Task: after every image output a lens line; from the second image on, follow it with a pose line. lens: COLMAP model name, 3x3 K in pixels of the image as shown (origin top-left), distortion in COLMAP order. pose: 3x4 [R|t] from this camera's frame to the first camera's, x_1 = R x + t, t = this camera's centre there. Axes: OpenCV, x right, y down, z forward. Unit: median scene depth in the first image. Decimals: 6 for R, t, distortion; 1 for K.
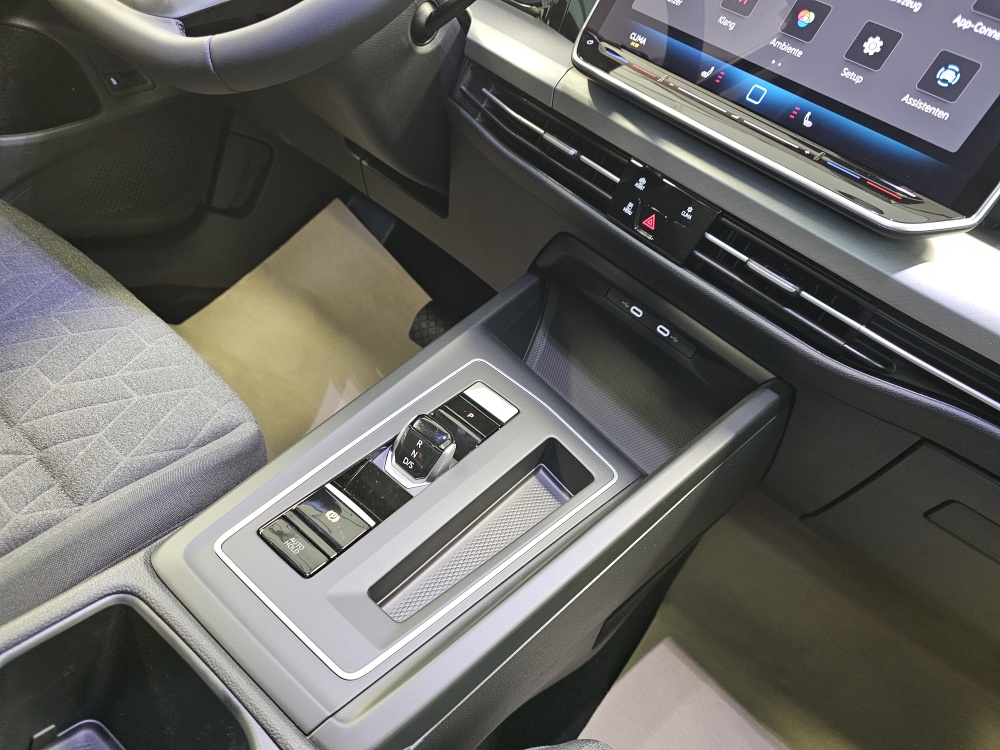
lens RADIAL K [[673.3, 0, 504.8], [0, 673.3, 372.9], [0, 0, 1]] dist [0.044774, -0.054462]
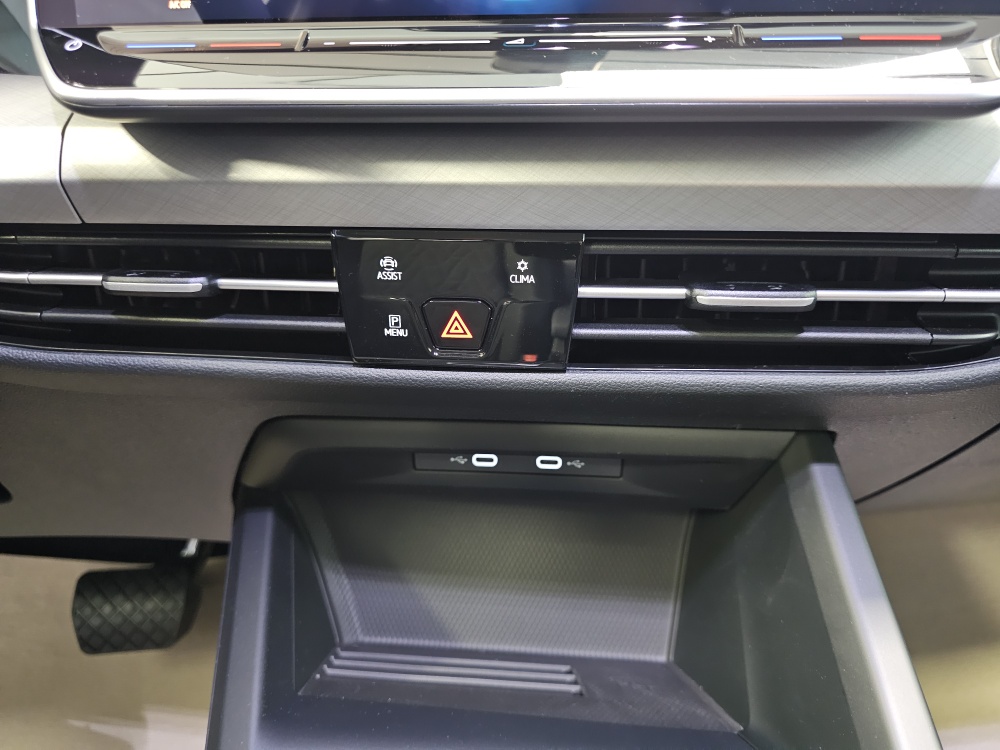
lens RADIAL K [[680.0, 0, 499.6], [0, 680.0, 365.8], [0, 0, 1]] dist [0.059310, -0.067041]
pose [[0.712726, -0.573608, 0.403726, 0.032950], [0.578763, 0.806084, 0.123540, -0.241482], [-0.396301, 0.145611, 0.906500, 0.566705]]
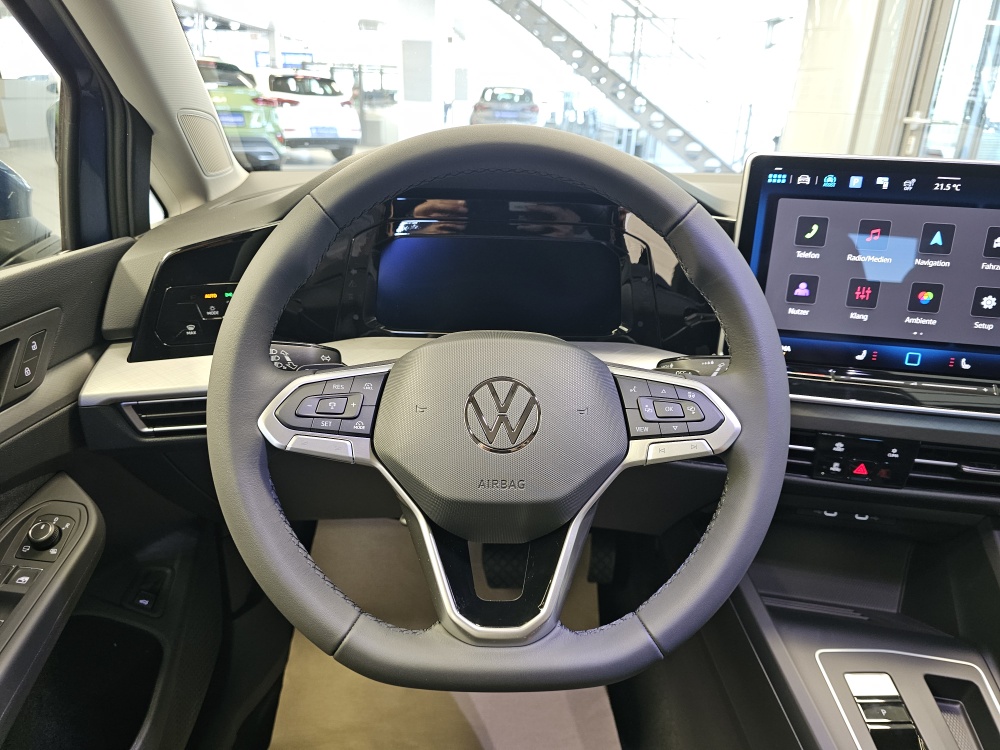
lens RADIAL K [[690.1, 0, 500.0], [0, 690.1, 375.0], [0, 0, 1]] dist [0.047743, -0.065146]
pose [[0.777253, -0.539861, 0.323155, -0.583741], [0.534604, 0.837479, 0.113257, -0.838986], [-0.331778, 0.084730, 0.939545, 0.043862]]
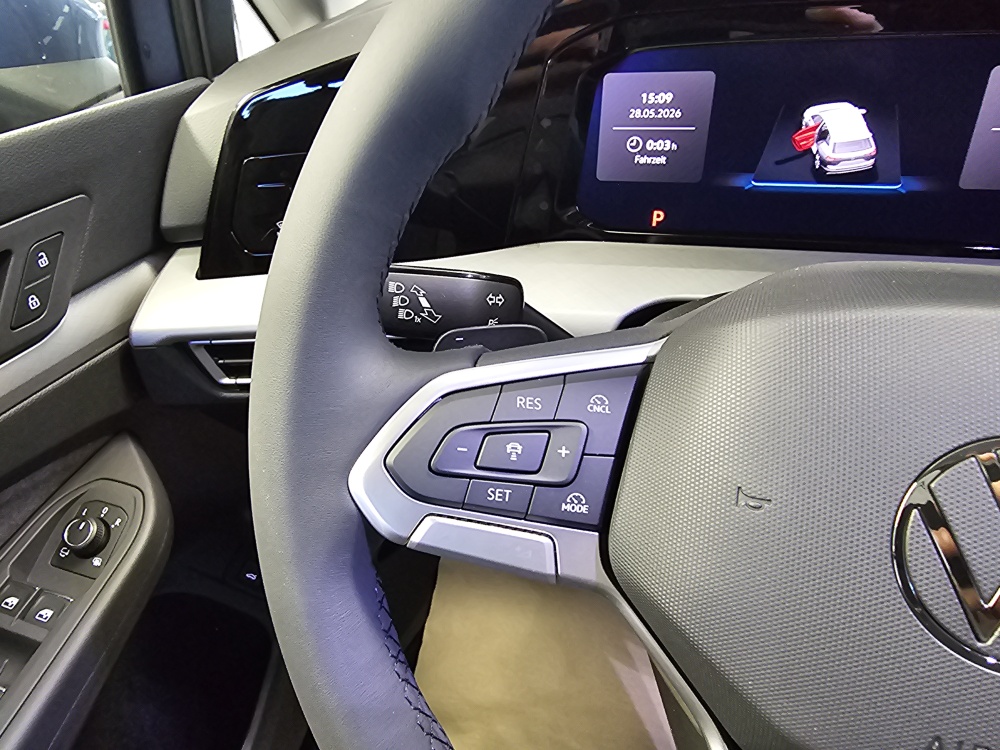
lens RADIAL K [[688.7, 0, 427.3], [0, 688.7, 373.4], [0, 0, 1]] dist [0.000849, -0.001001]
pose [[0.850974, -0.523753, -0.039054, -0.491177], [0.524731, 0.844683, 0.105681, -0.917520], [-0.022363, -0.110424, 0.993633, 0.574719]]
